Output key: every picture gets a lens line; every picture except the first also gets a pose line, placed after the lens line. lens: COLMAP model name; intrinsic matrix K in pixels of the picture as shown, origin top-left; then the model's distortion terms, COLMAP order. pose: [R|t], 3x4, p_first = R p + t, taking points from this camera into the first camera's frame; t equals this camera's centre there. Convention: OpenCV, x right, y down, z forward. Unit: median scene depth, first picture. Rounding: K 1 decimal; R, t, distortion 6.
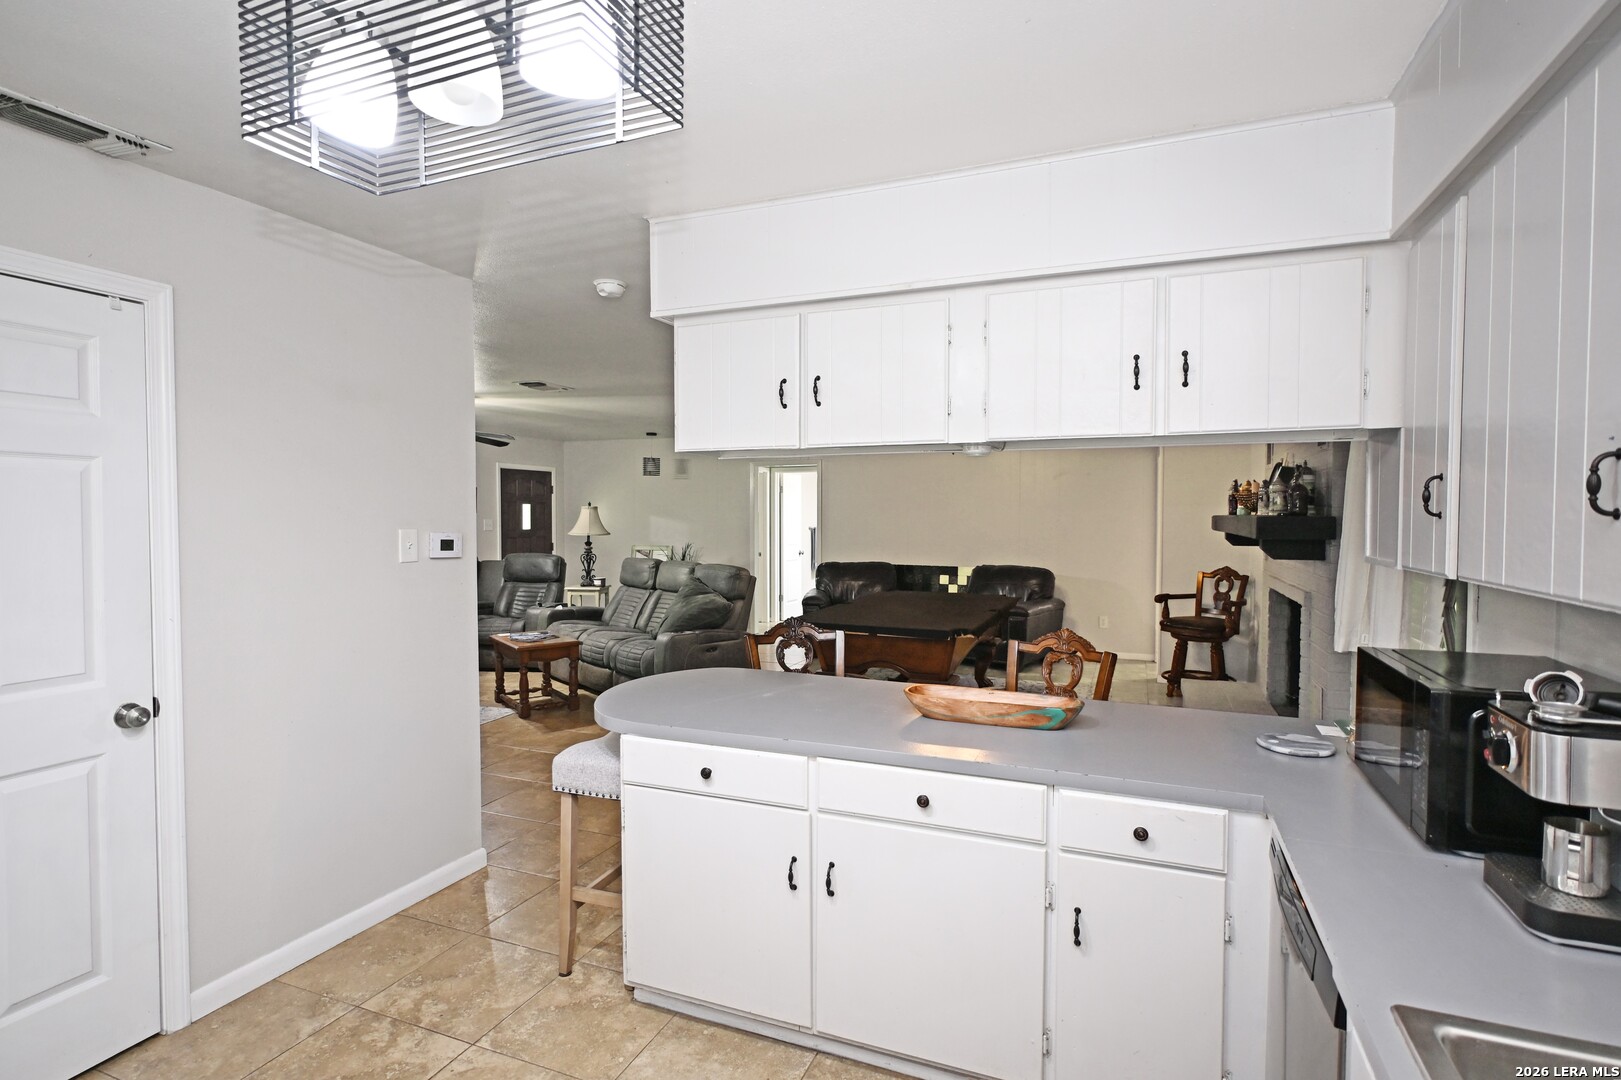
lens RADIAL K [[794.1, 0, 814.5], [0, 794.1, 530.4], [0, 0, 1]] dist [0.001496, 0.000345]
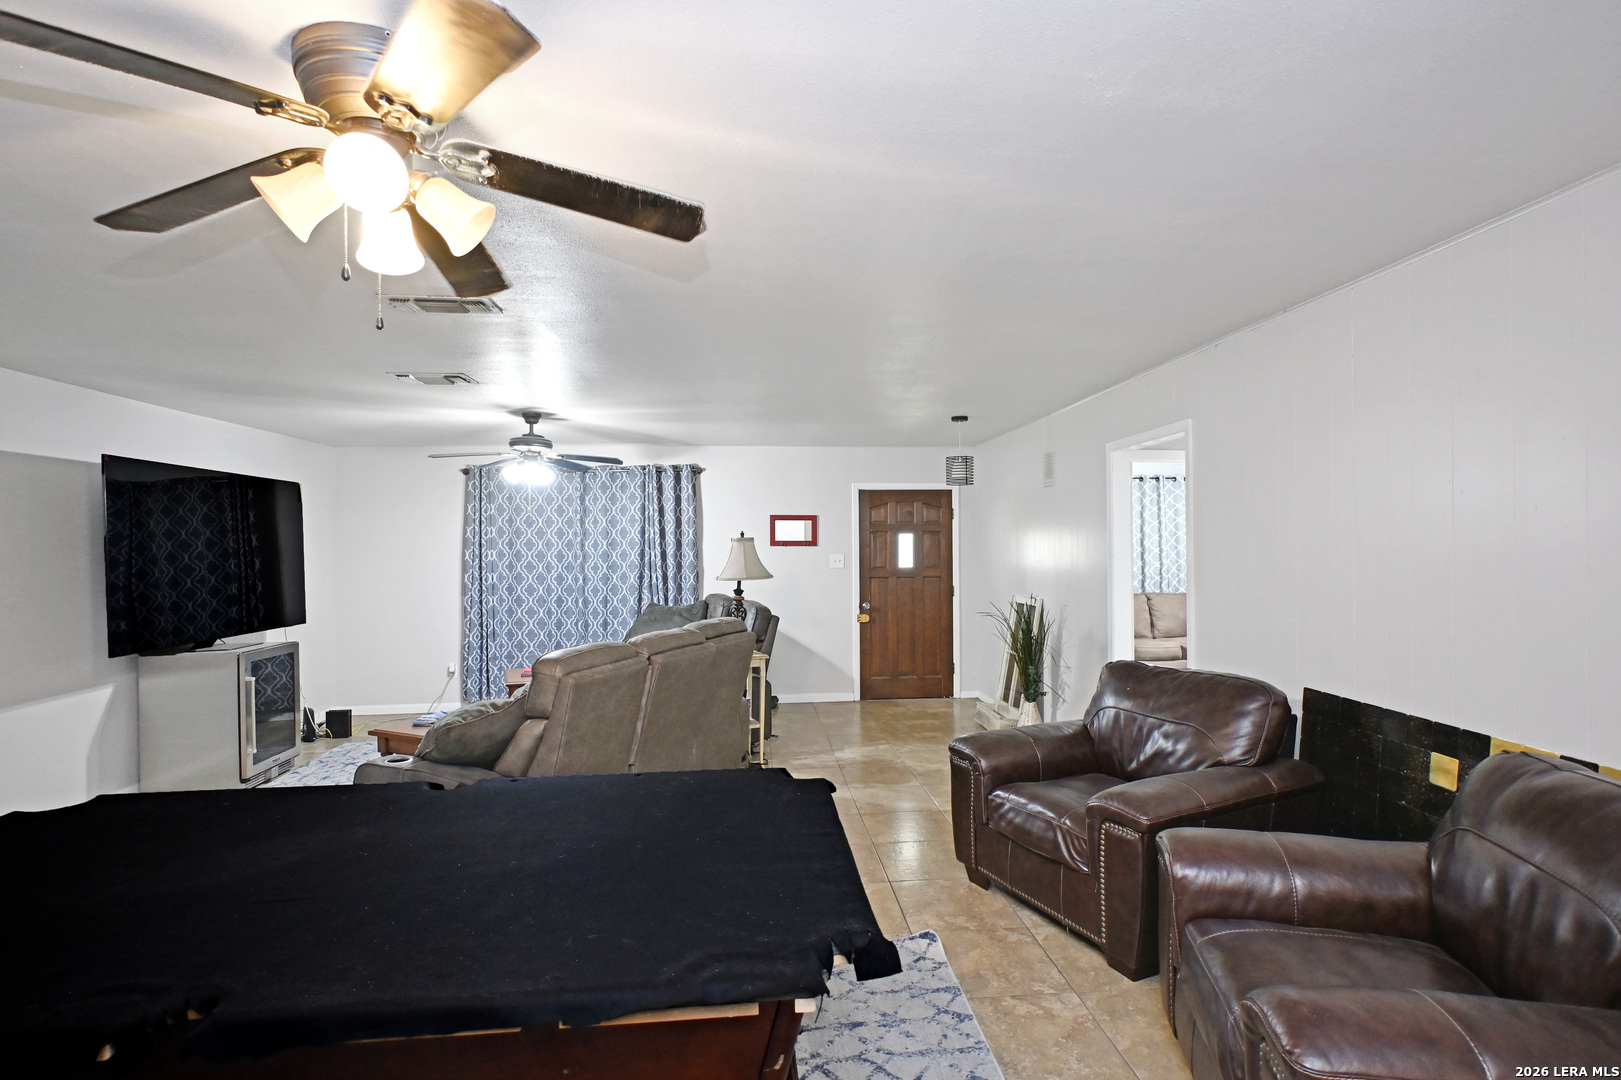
lens RADIAL K [[794.1, 0, 814.5], [0, 794.1, 530.4], [0, 0, 1]] dist [0.001496, 0.000345]
pose [[0.464744, -0.021684, -0.885180, 0.349561], [-0.011737, 0.999461, -0.030645, -0.016213], [0.885367, 0.024631, 0.464239, 0.740979]]
